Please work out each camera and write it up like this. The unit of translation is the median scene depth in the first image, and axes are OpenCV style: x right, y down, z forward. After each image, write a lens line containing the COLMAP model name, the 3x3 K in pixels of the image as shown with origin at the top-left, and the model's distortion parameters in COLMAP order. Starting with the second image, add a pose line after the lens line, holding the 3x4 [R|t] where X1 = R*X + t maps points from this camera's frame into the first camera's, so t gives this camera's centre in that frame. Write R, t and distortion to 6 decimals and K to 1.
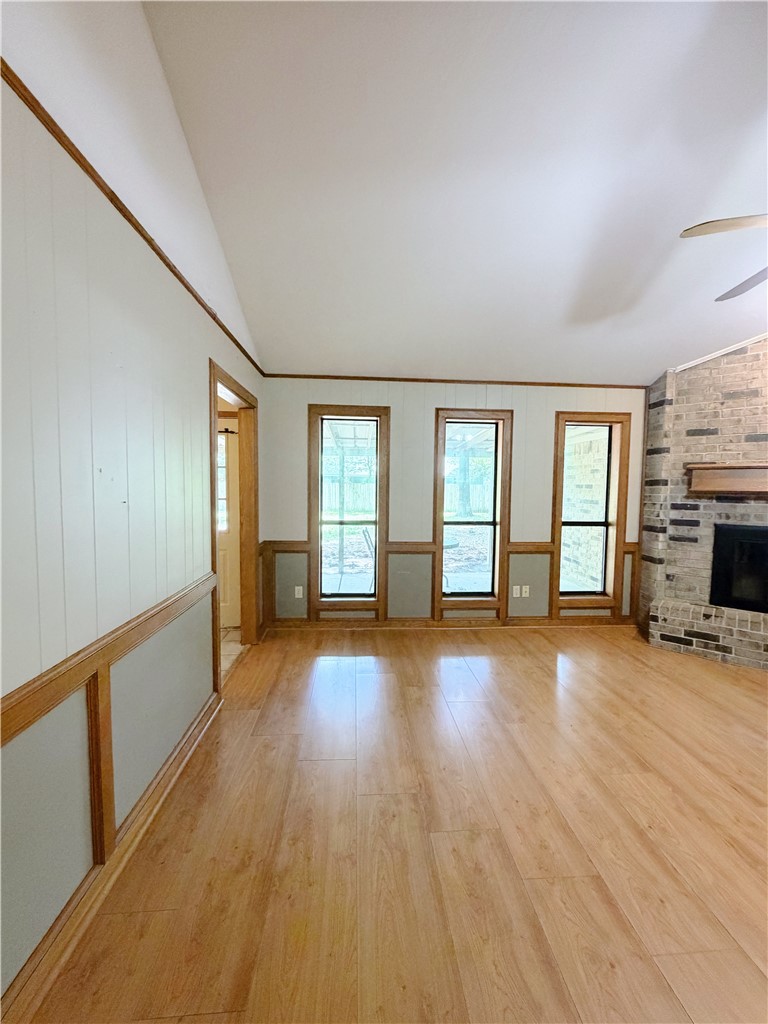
lens RADIAL K [[408.4, 0, 384.2], [0, 408.4, 509.3], [0, 0, 1]] dist [-0.001190, 0.000091]
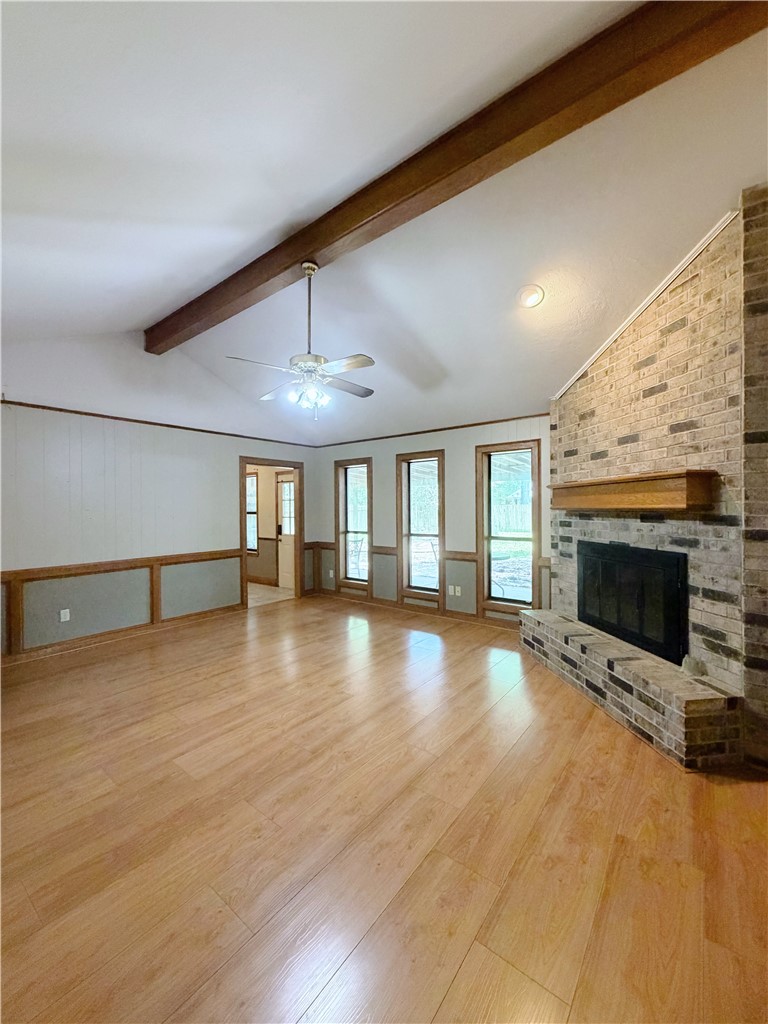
lens RADIAL K [[408.4, 0, 384.2], [0, 408.4, 509.3], [0, 0, 1]] dist [-0.001190, 0.000091]
pose [[0.742871, -0.015155, -0.669263, 1.061878], [-0.021034, 0.998722, -0.045963, 0.014155], [0.669104, 0.048221, 0.741603, -0.092287]]
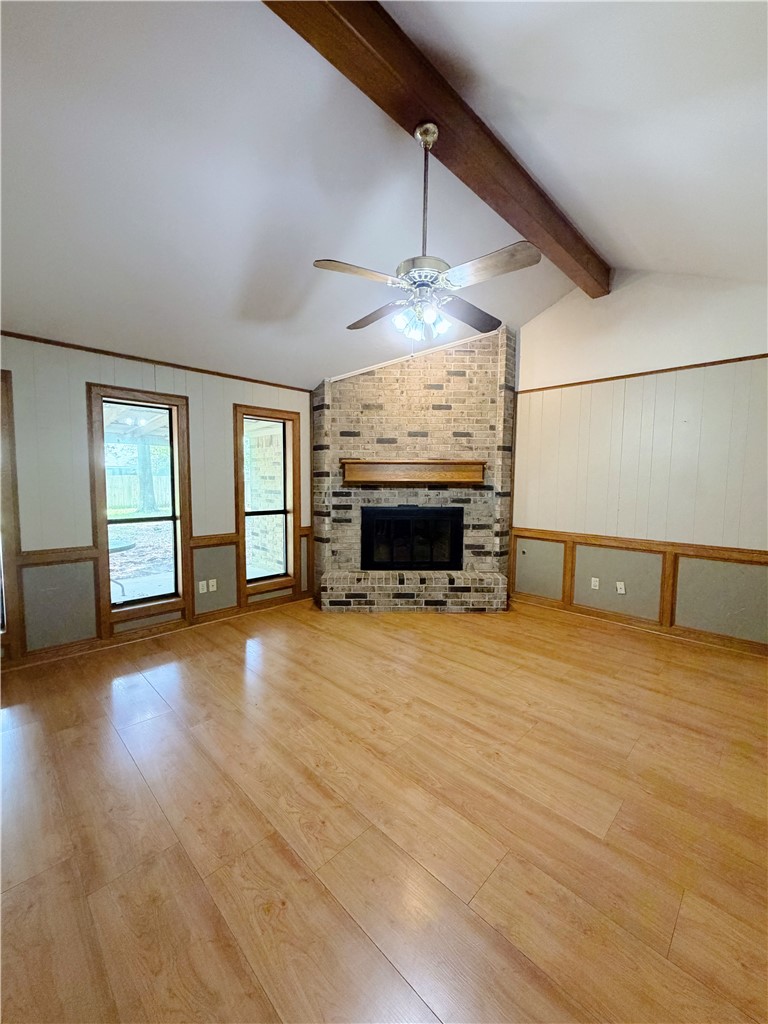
lens RADIAL K [[408.4, 0, 384.2], [0, 408.4, 509.3], [0, 0, 1]] dist [-0.001190, 0.000091]
pose [[0.752740, -0.053702, 0.656124, 0.024933], [0.040140, 0.998557, 0.035679, 0.000625], [-0.657093, -0.000521, 0.753809, -0.008061]]
